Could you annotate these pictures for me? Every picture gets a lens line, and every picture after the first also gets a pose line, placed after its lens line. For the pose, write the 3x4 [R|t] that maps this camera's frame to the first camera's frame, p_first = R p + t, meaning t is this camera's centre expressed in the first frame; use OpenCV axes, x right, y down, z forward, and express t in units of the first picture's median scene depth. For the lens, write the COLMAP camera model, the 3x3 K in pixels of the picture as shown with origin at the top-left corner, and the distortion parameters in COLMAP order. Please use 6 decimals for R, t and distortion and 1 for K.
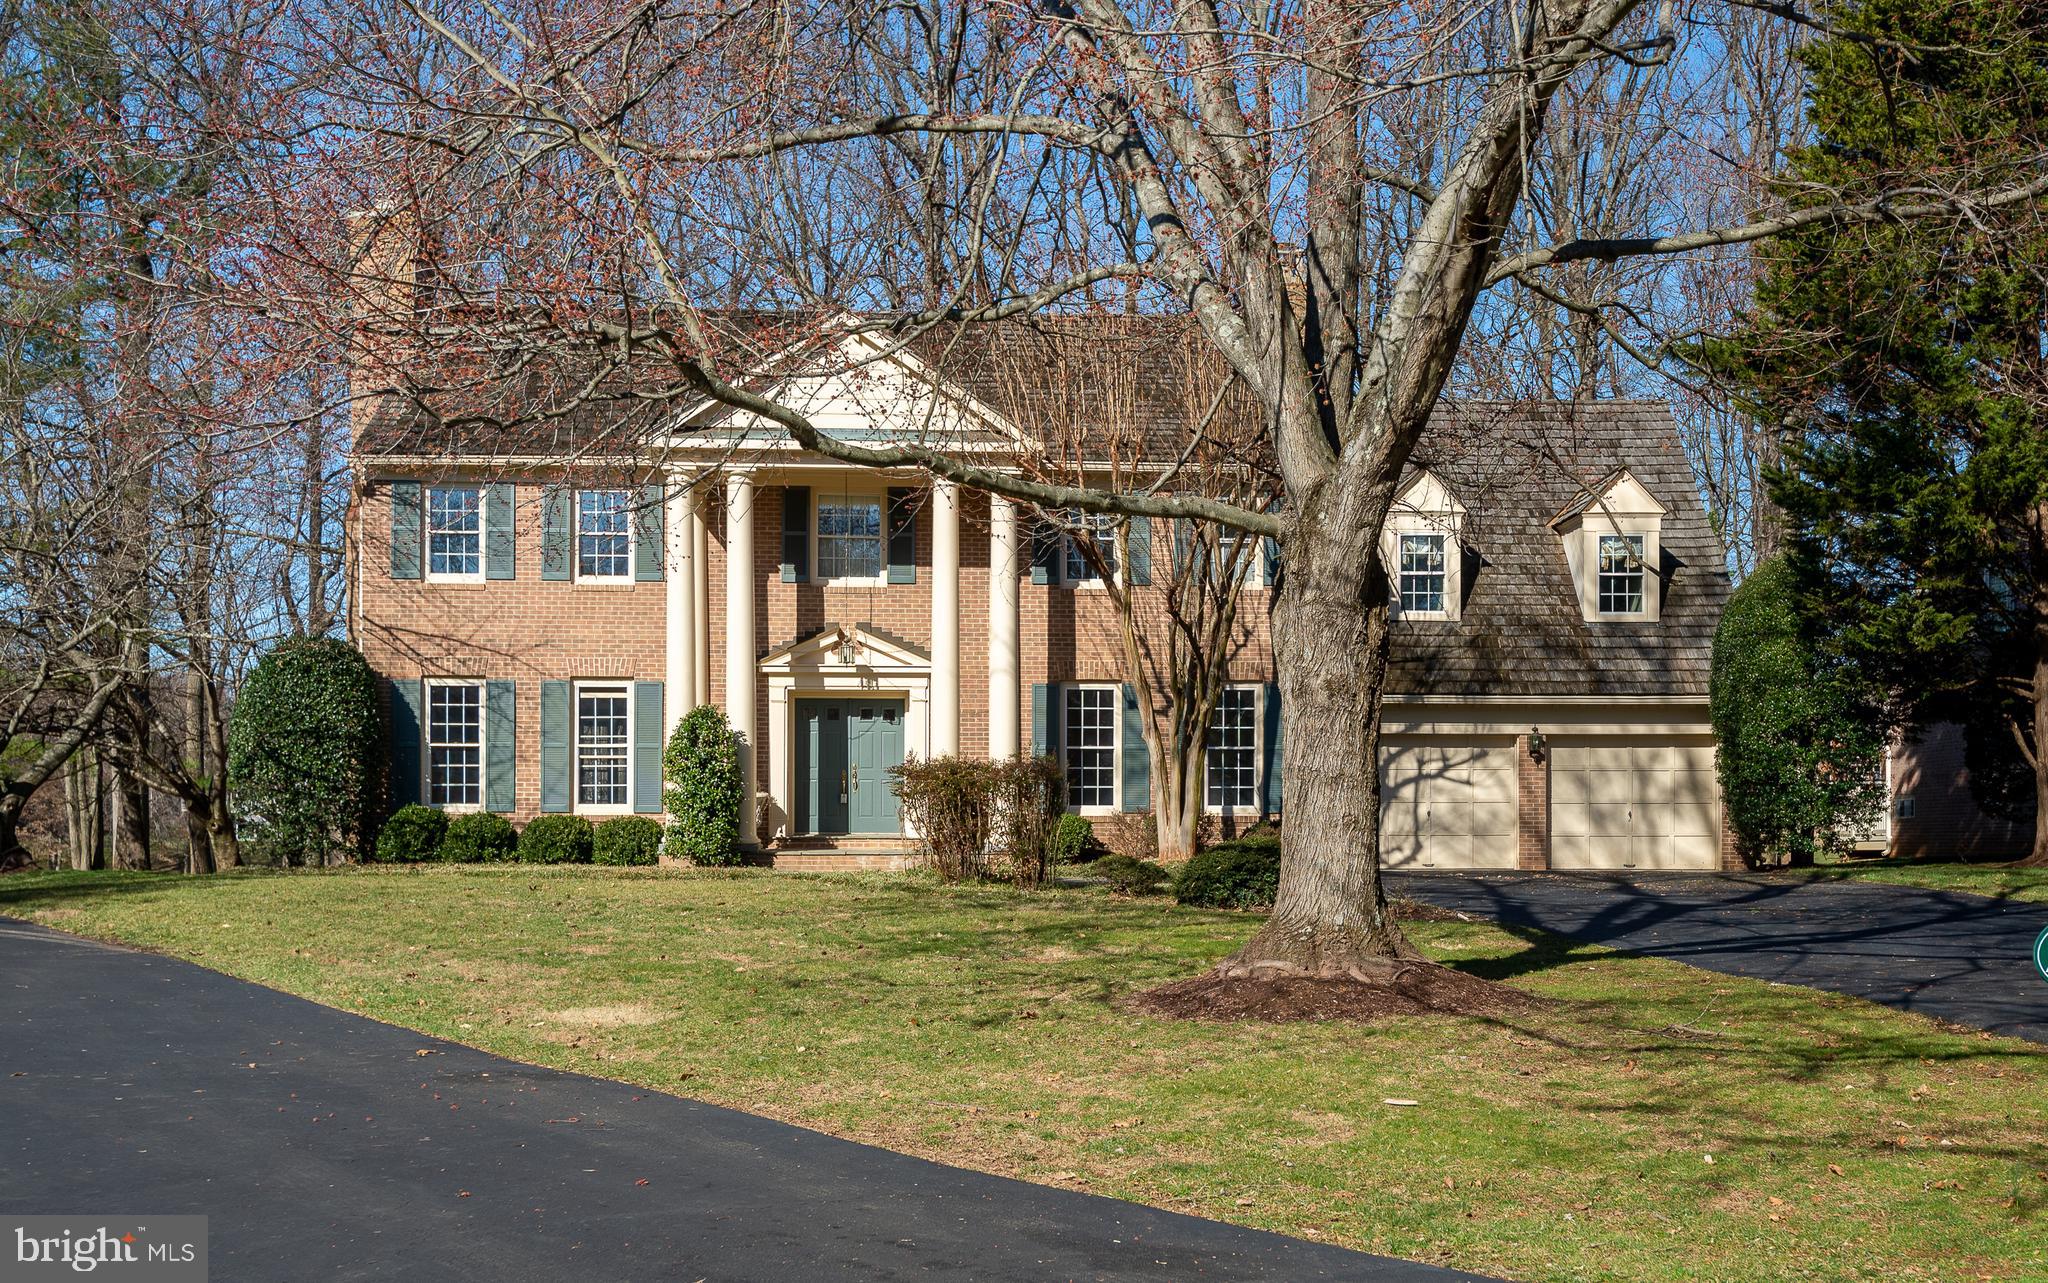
lens RADIAL K [[2256.1, 0, 1092.6], [0, 2256.1, 853.7], [0, 0, 1]] dist [0.059855, -0.012566]
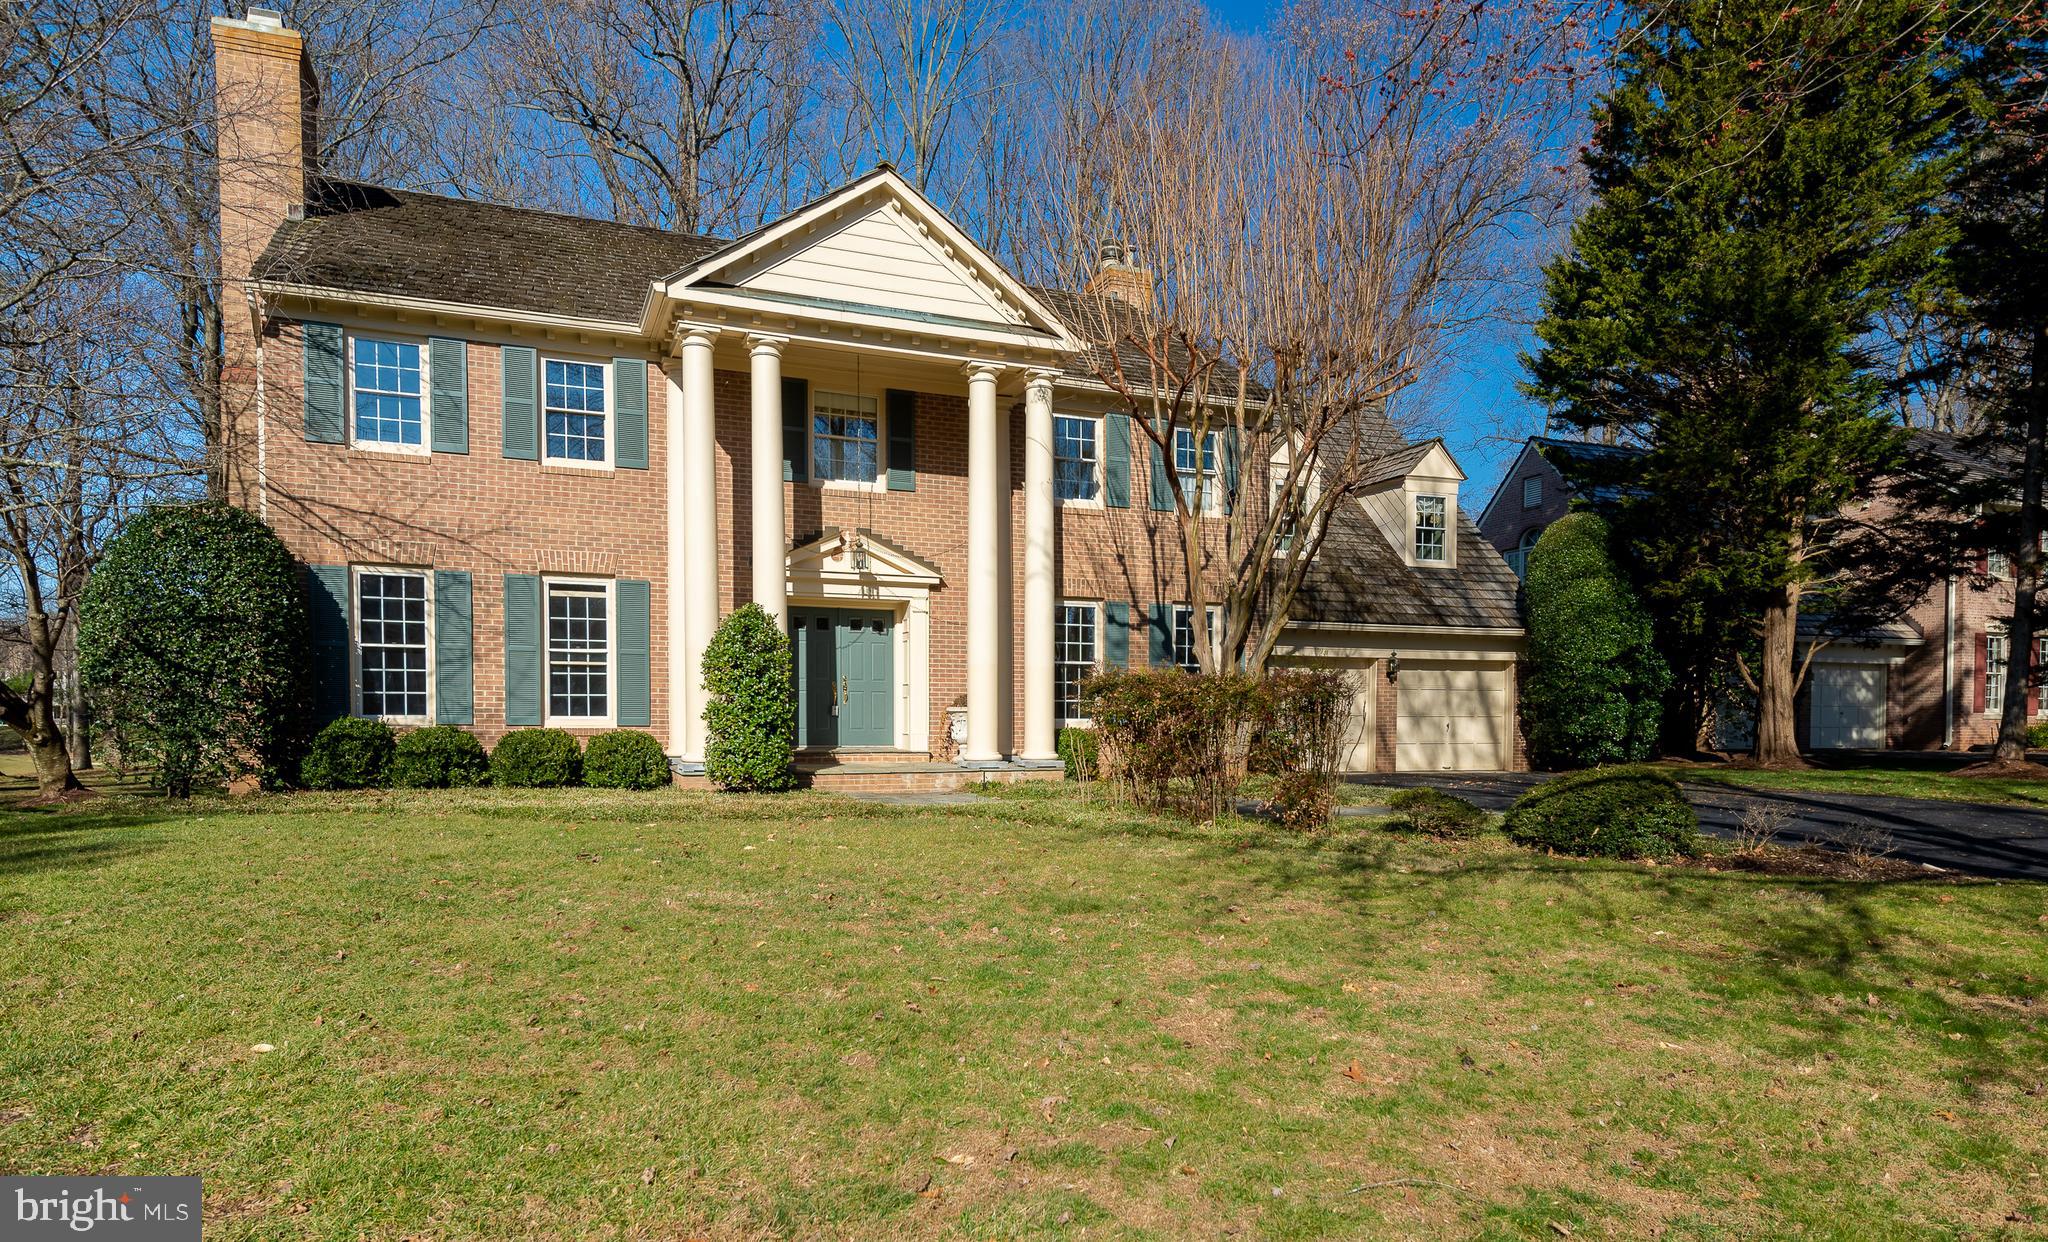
lens RADIAL K [[1214.1, 0, 1022.5], [0, 1214.1, 763.9], [0, 0, 1]] dist [0.055896, -0.029243]
pose [[0.944785, -0.010573, 0.327520, -0.209770], [0.001781, 0.999630, 0.027132, -0.015864], [-0.327686, -0.025050, 0.944454, 0.486039]]
